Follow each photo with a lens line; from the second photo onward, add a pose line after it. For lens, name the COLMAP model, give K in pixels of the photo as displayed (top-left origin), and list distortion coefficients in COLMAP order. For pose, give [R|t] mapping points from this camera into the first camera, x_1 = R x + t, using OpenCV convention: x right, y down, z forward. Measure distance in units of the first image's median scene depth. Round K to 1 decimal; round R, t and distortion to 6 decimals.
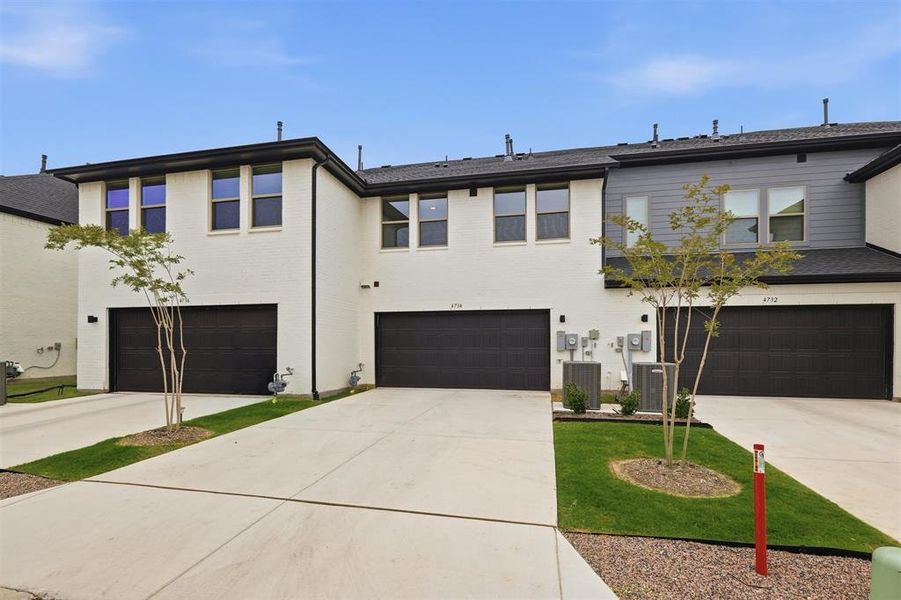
lens RADIAL K [[413.4, 0, 451.0], [0, 413.4, 324.9], [0, 0, 1]] dist [-0.001394, -0.000362]
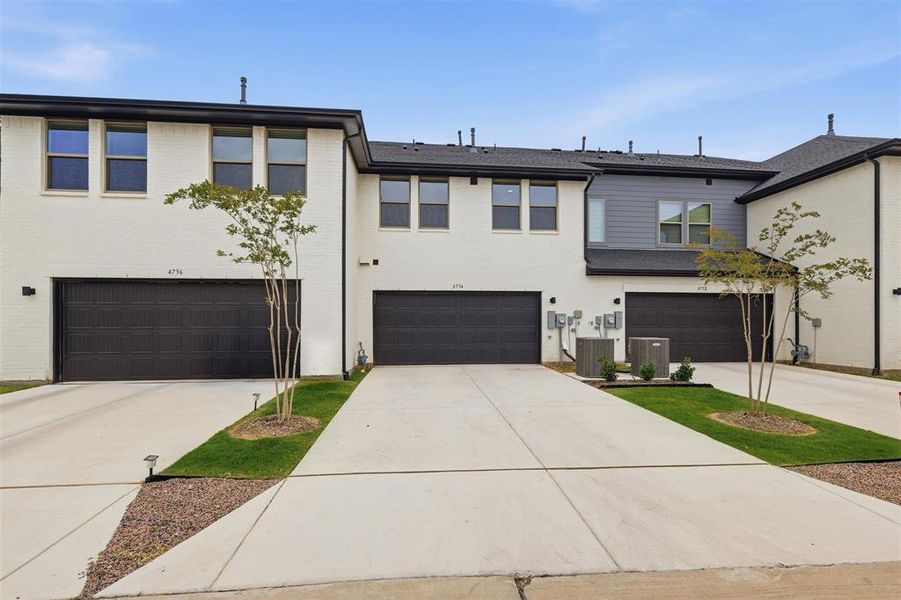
lens RADIAL K [[393.6, 0, 452.2], [0, 393.6, 302.4], [0, 0, 1]] dist [-0.005975, -0.000282]
pose [[0.955633, 0.014934, 0.294181, -0.303301], [-0.011628, 0.999848, -0.012984, 0.008247], [-0.294330, 0.008987, 0.955662, 0.045412]]
